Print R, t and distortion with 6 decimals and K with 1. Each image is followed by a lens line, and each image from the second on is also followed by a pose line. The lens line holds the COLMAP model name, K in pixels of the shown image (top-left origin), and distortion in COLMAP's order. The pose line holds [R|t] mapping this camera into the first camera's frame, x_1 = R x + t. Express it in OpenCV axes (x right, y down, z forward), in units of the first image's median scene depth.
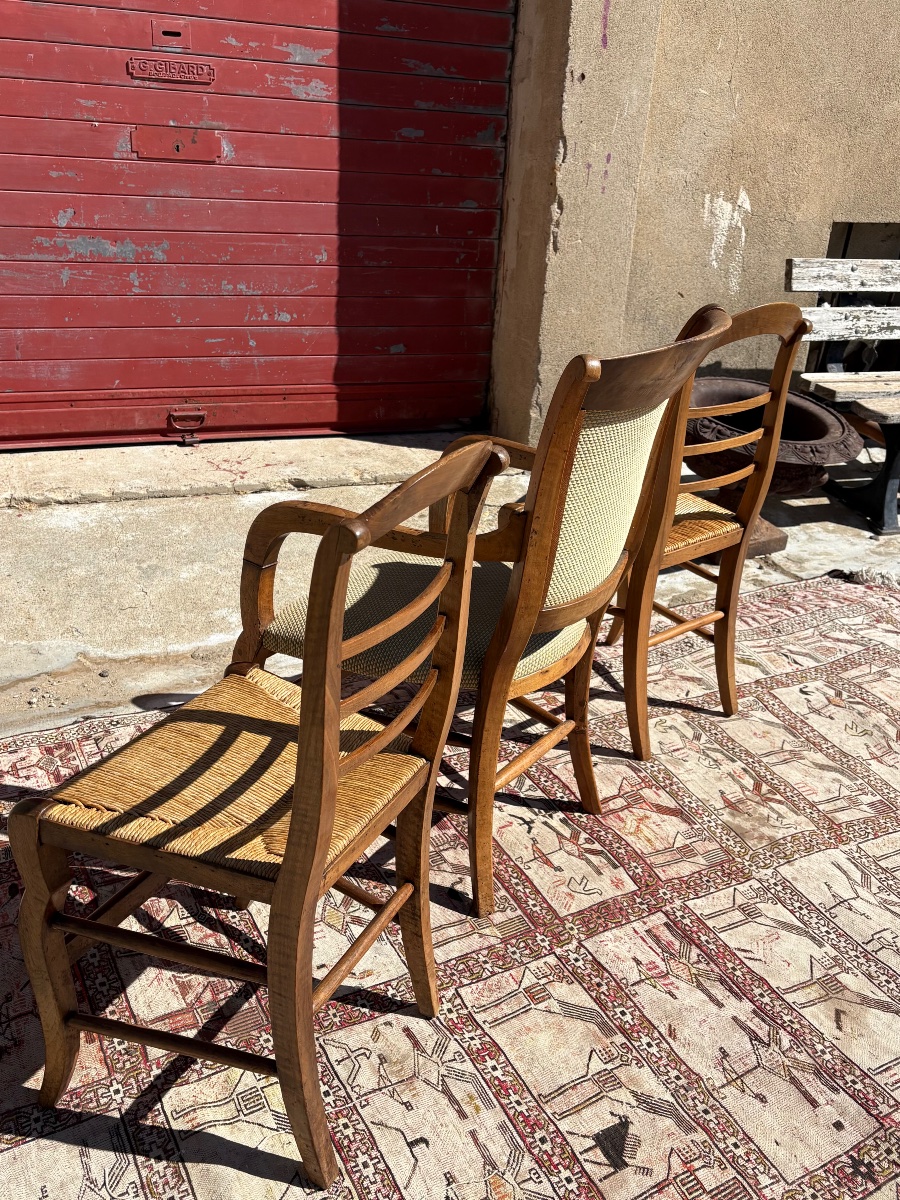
lens RADIAL K [[1061.6, 0, 450.3], [0, 1061.6, 593.5], [0, 0, 1]] dist [-0.003041, 0.061012]
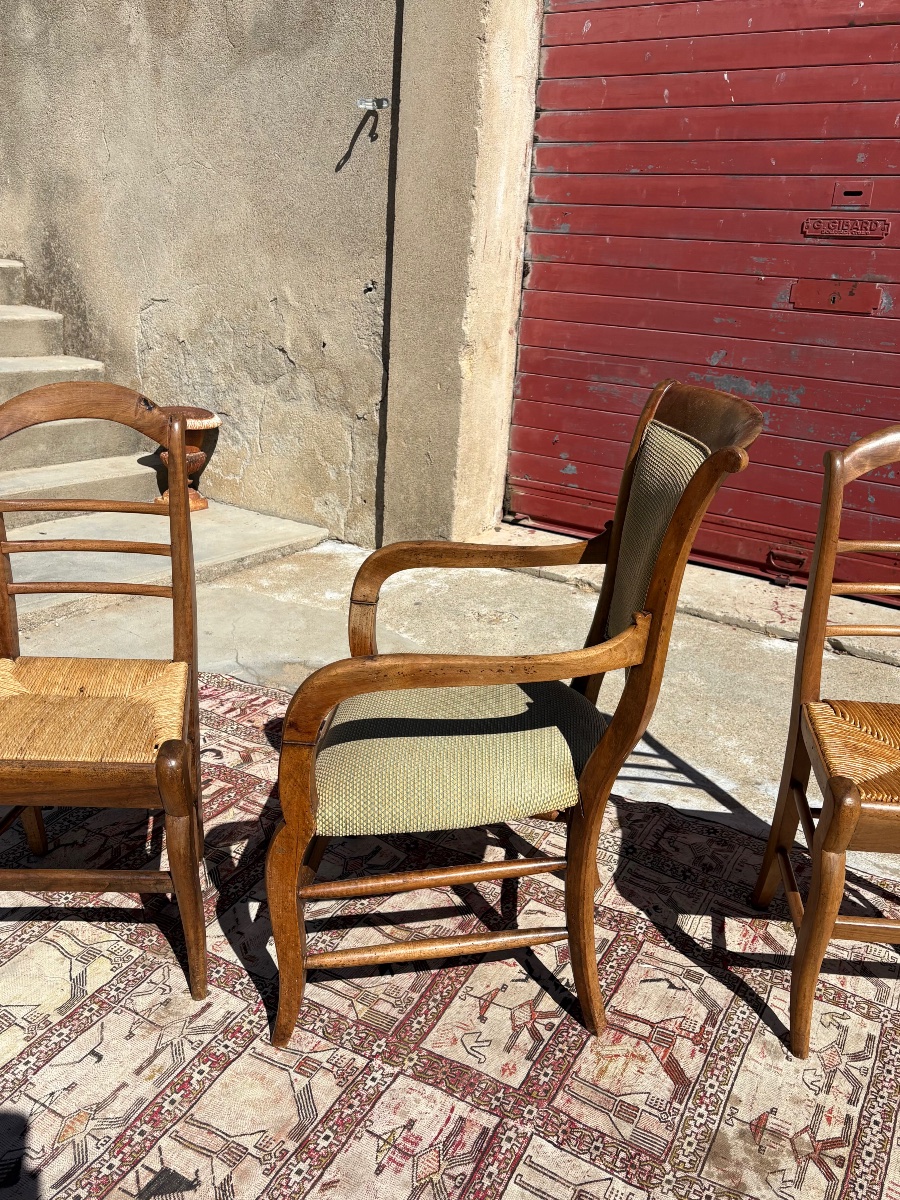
lens RADIAL K [[1034.9, 0, 438.7], [0, 1034.9, 600.0], [0, 0, 1]] dist [0.024025, -0.005430]
pose [[0.530761, 0.243185, -0.811883, 0.431272], [-0.364349, 0.930382, 0.040490, -0.056393], [0.765208, 0.274318, 0.582414, 0.218425]]
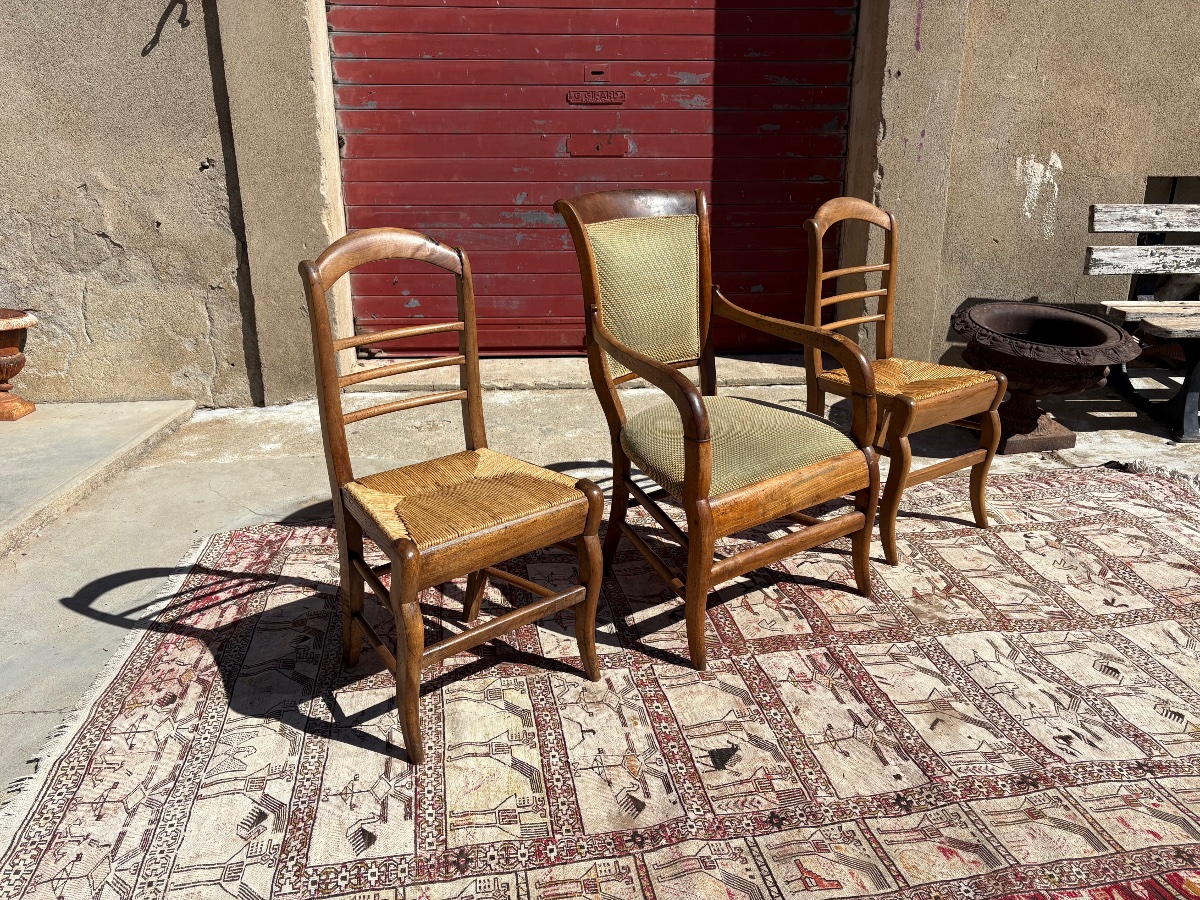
lens RADIAL K [[914.4, 0, 600.0], [0, 914.4, 448.2], [0, 0, 1]] dist [0.025849, -0.003340]
pose [[0.943089, 0.040276, -0.330092, 0.176595], [-0.077743, 0.991834, -0.101097, 0.111154], [0.323325, 0.121006, 0.938519, -0.114812]]
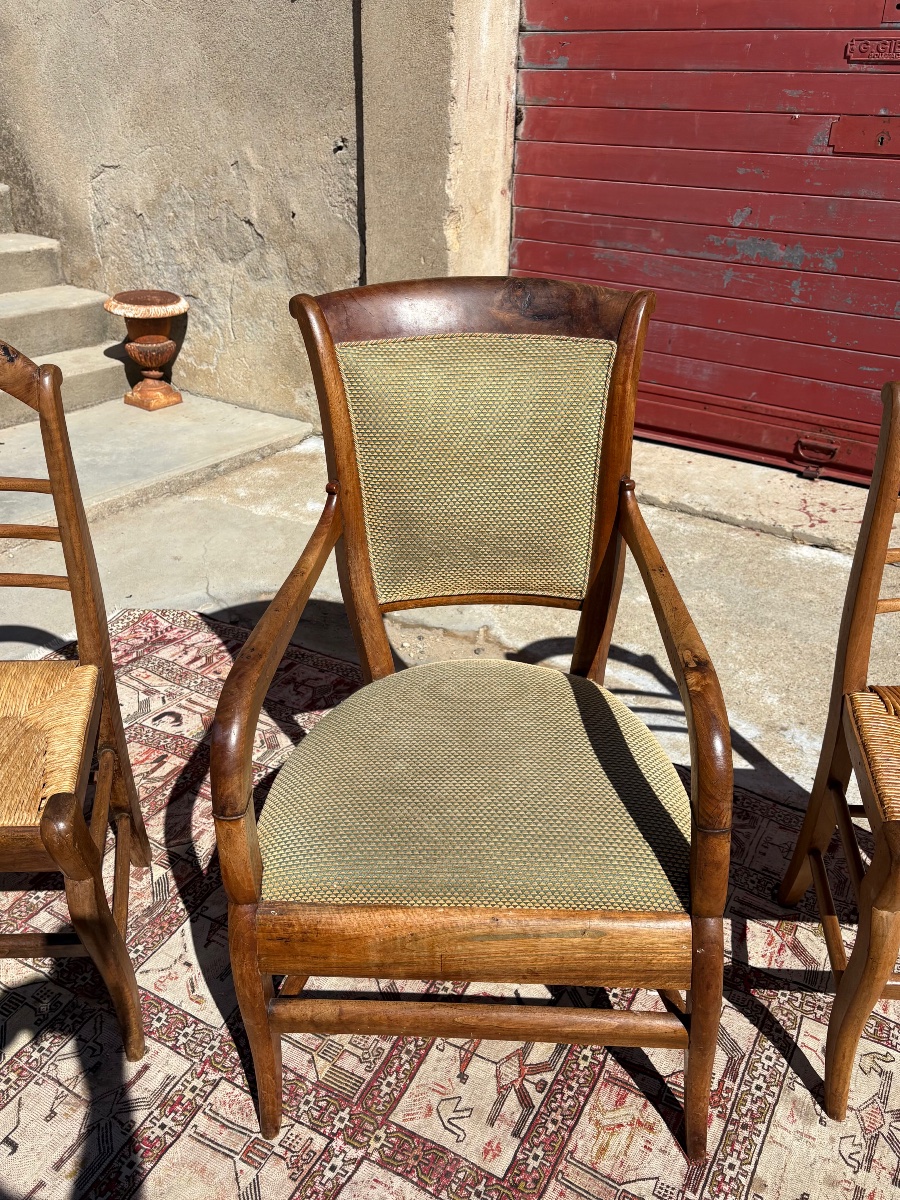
lens RADIAL K [[1008.1, 0, 440.3], [0, 1008.1, 600.1], [0, 0, 1]] dist [0.024379, 0.001454]
pose [[0.524704, 0.346420, -0.777611, 0.331038], [-0.329356, 0.924930, 0.189813, -0.118930], [0.784991, 0.156515, 0.599410, 0.297381]]
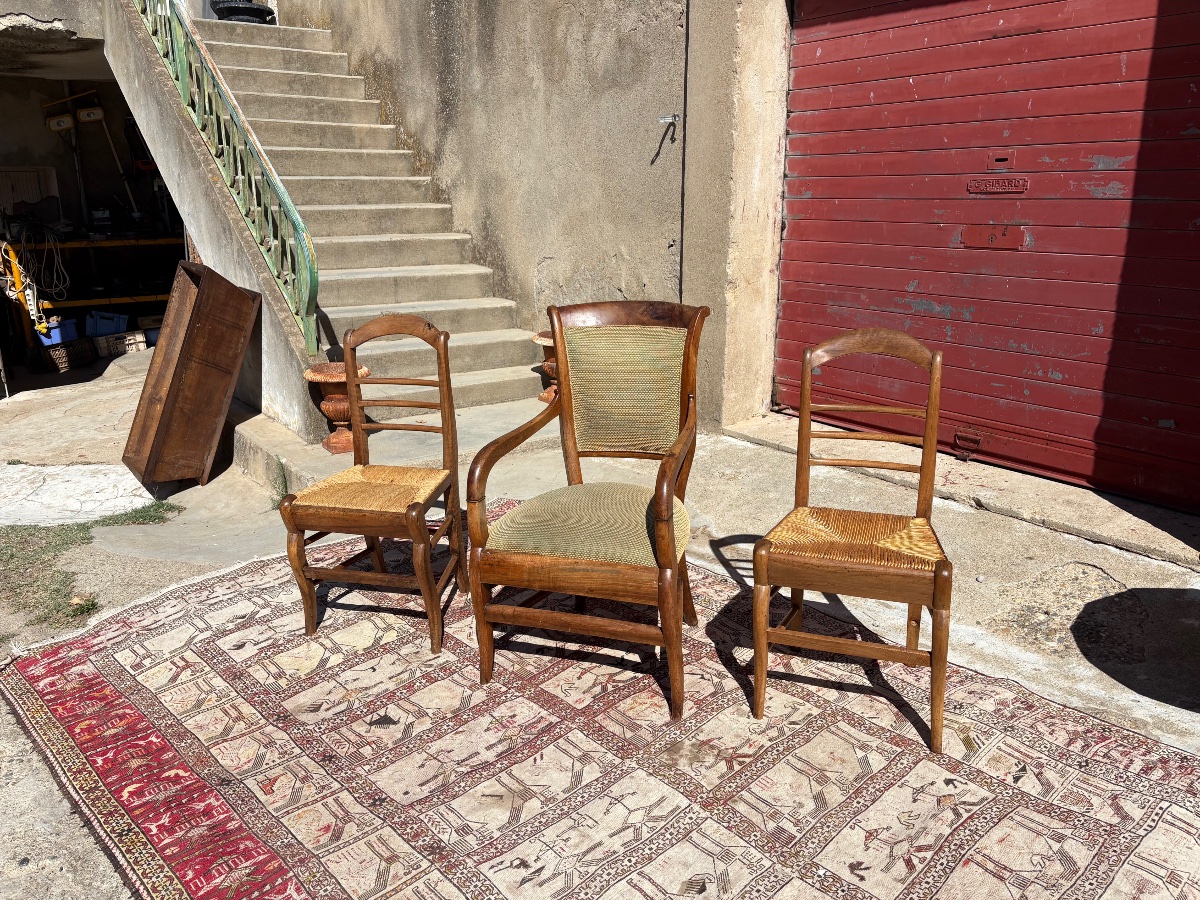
lens RADIAL K [[914.4, 0, 600.0], [0, 914.4, 448.2], [0, 0, 1]] dist [0.025849, -0.003340]
pose [[0.240938, 0.205716, -0.948488, 0.788565], [-0.373296, 0.921741, 0.105089, -0.120683], [0.895879, 0.328747, 0.298875, 0.315025]]
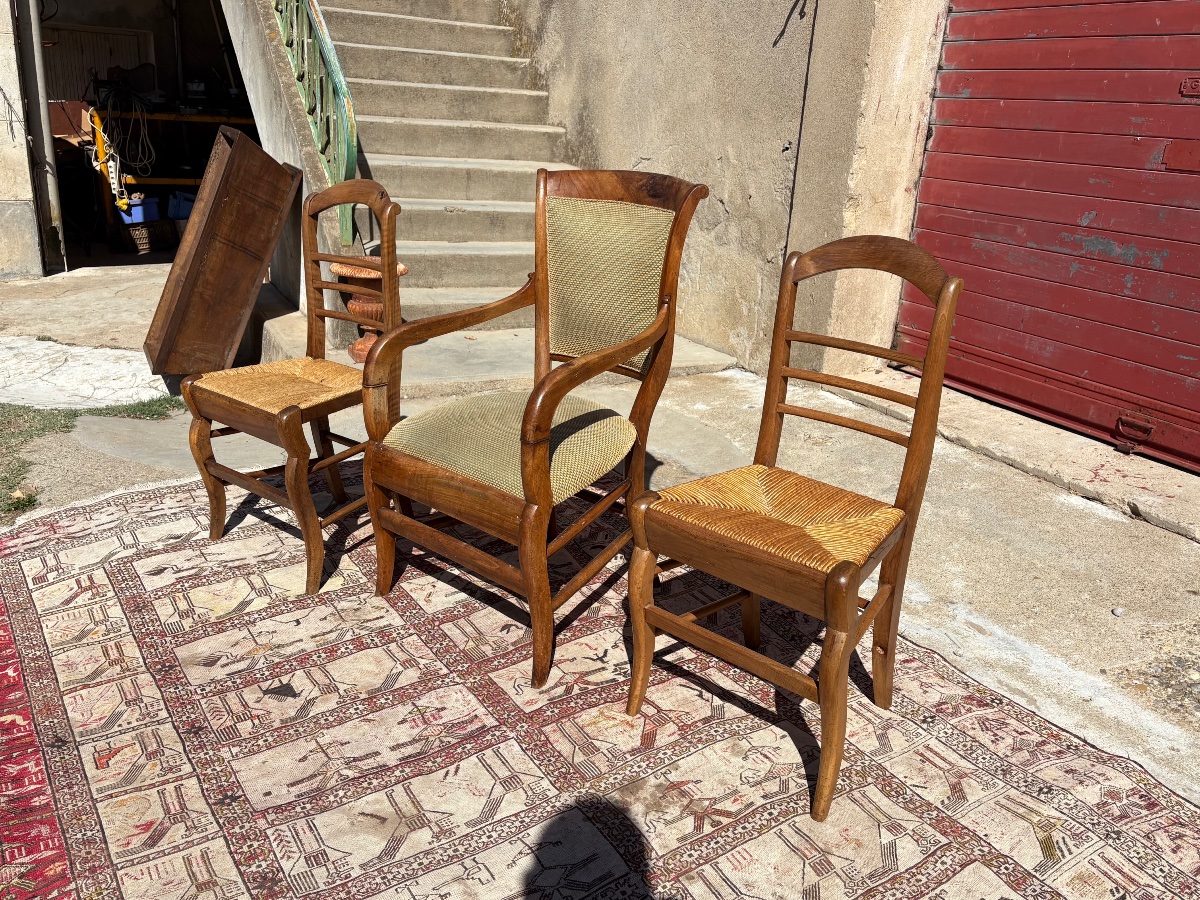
lens RADIAL K [[983.1, 0, 605.2], [0, 983.1, 448.0], [0, 0, 1]] dist [0.027497, -0.001903]
pose [[0.090185, 0.274575, -0.957327, 0.662258], [-0.453017, 0.867353, 0.206093, -0.130777], [0.886929, 0.415099, 0.202610, 0.446648]]
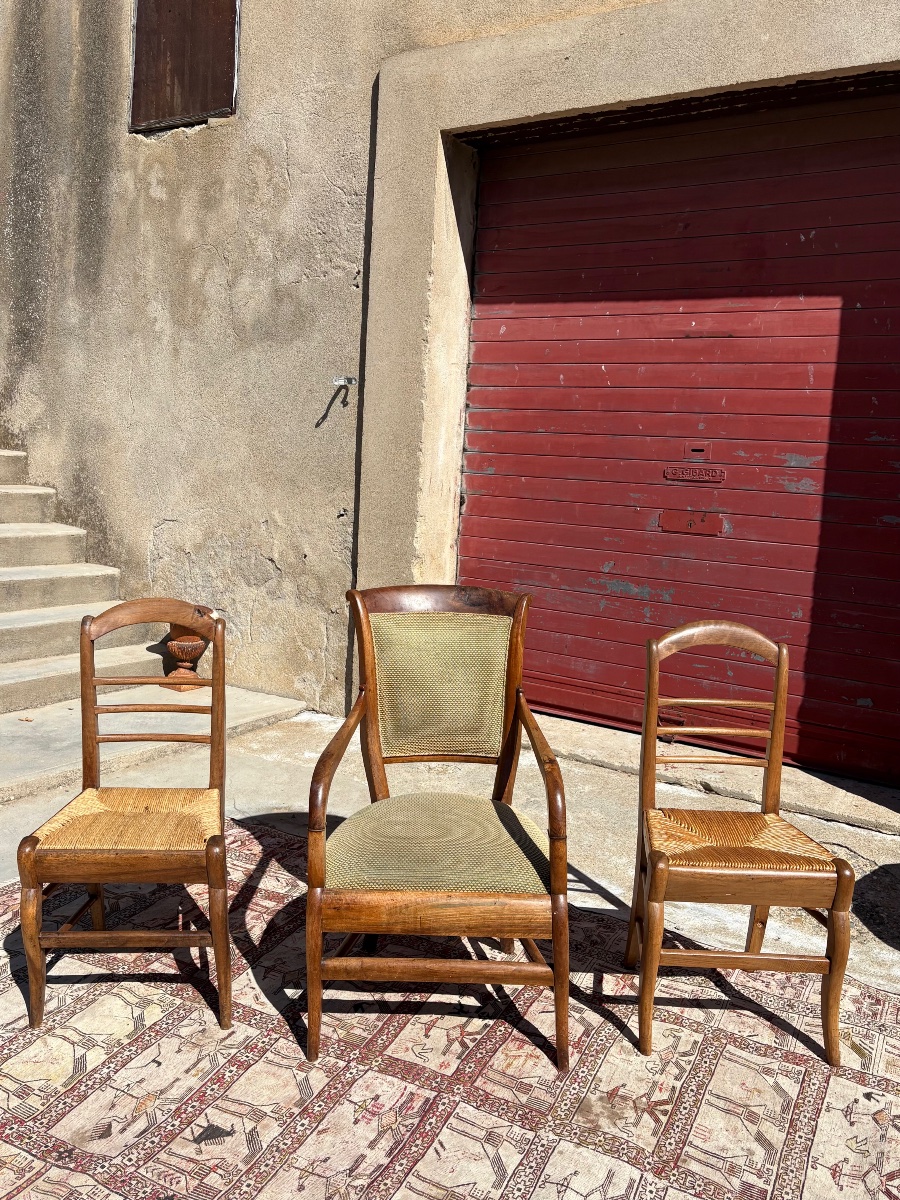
lens RADIAL K [[1008.1, 0, 440.3], [0, 1008.1, 600.1], [0, 0, 1]] dist [0.024379, 0.001454]
pose [[0.565909, 0.091885, -0.819331, 0.646834], [-0.352259, 0.925445, -0.139519, -0.038398], [0.745426, 0.367572, 0.556085, 0.082437]]
